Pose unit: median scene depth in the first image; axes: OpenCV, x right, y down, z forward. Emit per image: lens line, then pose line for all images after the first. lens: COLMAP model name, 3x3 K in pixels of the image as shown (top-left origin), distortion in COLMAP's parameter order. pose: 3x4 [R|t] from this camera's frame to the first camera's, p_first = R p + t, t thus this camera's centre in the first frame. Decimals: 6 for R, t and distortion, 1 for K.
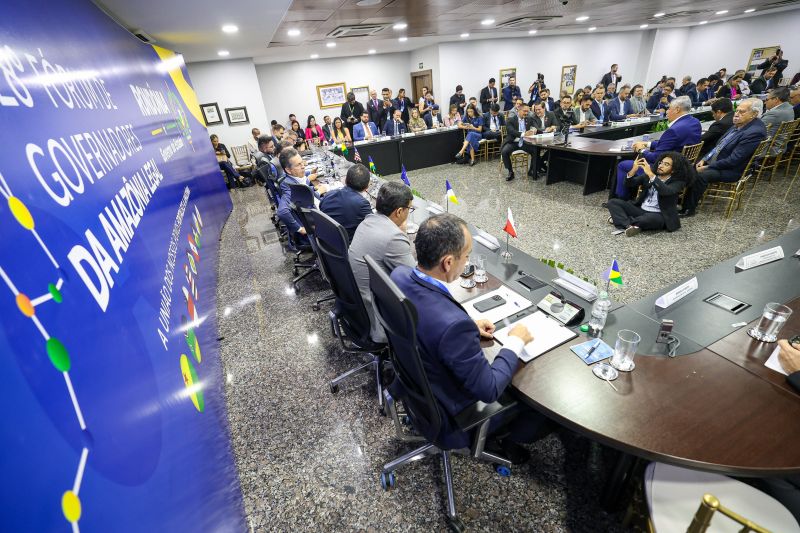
lens RADIAL K [[345.1, 0, 398.9], [0, 345.1, 268.5], [0, 0, 1]] dist [-0.019019, 0.000097]
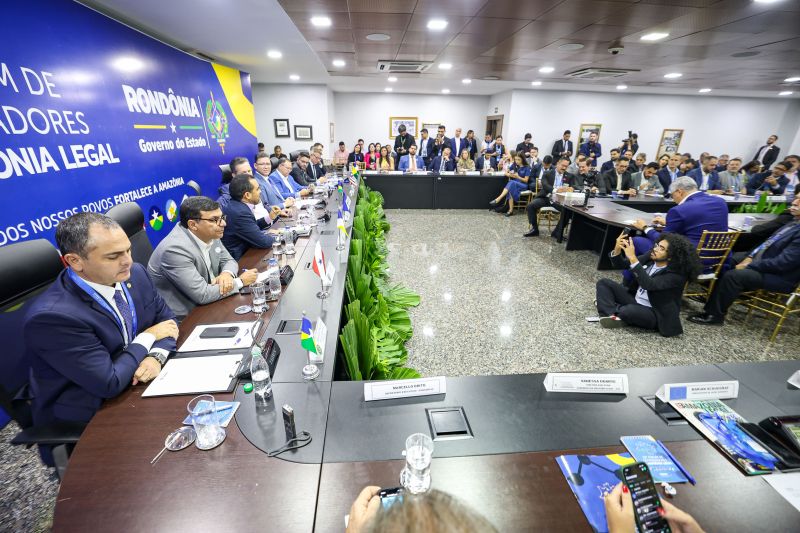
lens RADIAL K [[345.1, 0, 401.6], [0, 345.1, 272.6], [0, 0, 1]] dist [-0.019019, 0.000097]
pose [[0.937037, 0.230642, -0.262232, 0.223913], [-0.252629, 0.966111, -0.052997, -0.030149], [0.241122, 0.115908, 0.963549, 0.057827]]
